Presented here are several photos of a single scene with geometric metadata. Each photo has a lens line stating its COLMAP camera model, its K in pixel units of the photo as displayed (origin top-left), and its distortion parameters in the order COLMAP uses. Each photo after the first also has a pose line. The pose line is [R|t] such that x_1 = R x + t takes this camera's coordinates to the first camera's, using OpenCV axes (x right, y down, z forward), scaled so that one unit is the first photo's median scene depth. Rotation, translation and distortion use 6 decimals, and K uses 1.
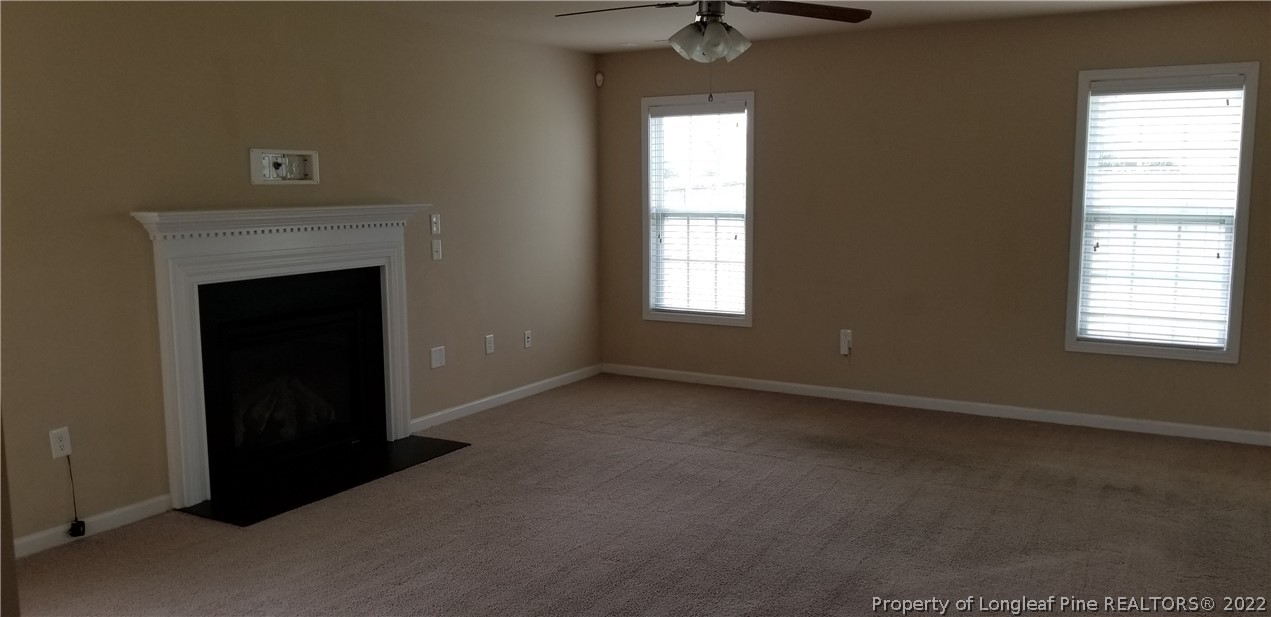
lens RADIAL K [[1007.2, 0, 614.6], [0, 1007.2, 309.2], [0, 0, 1]] dist [0.042924, -0.007746]
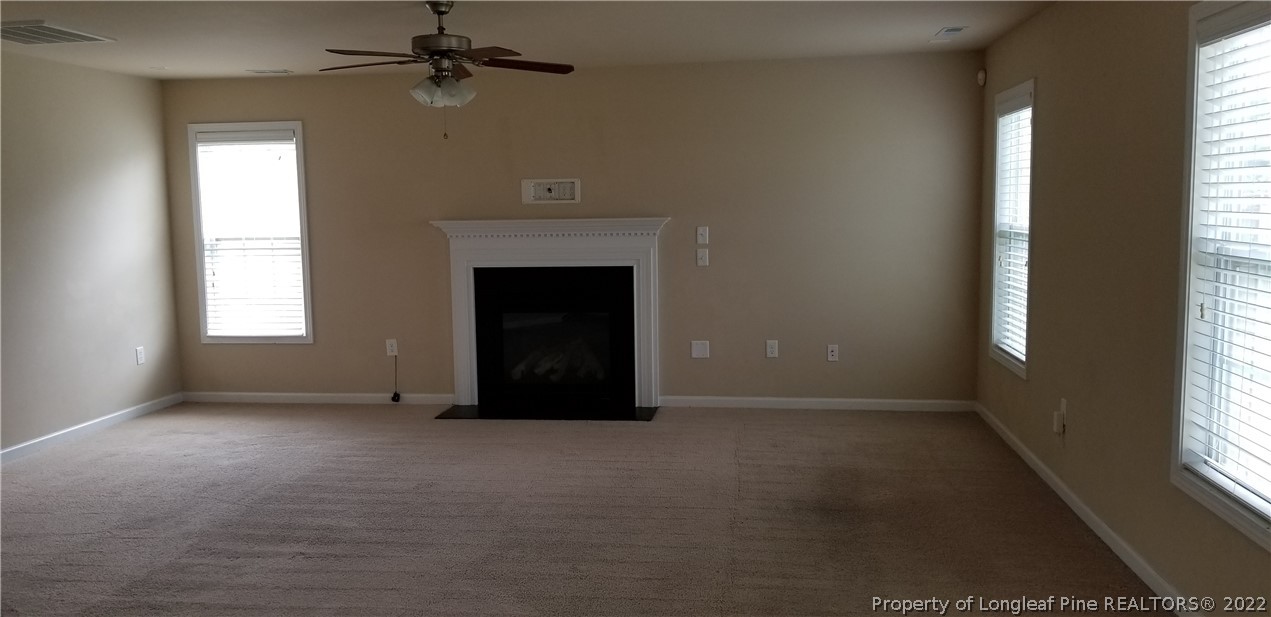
lens RADIAL K [[1007.2, 0, 614.6], [0, 1007.2, 309.2], [0, 0, 1]] dist [0.042924, -0.007746]
pose [[0.368290, 0.099456, -0.924376, 1.026834], [-0.100946, 0.992661, 0.066584, -0.078955], [0.924215, 0.068790, 0.375627, 0.563391]]
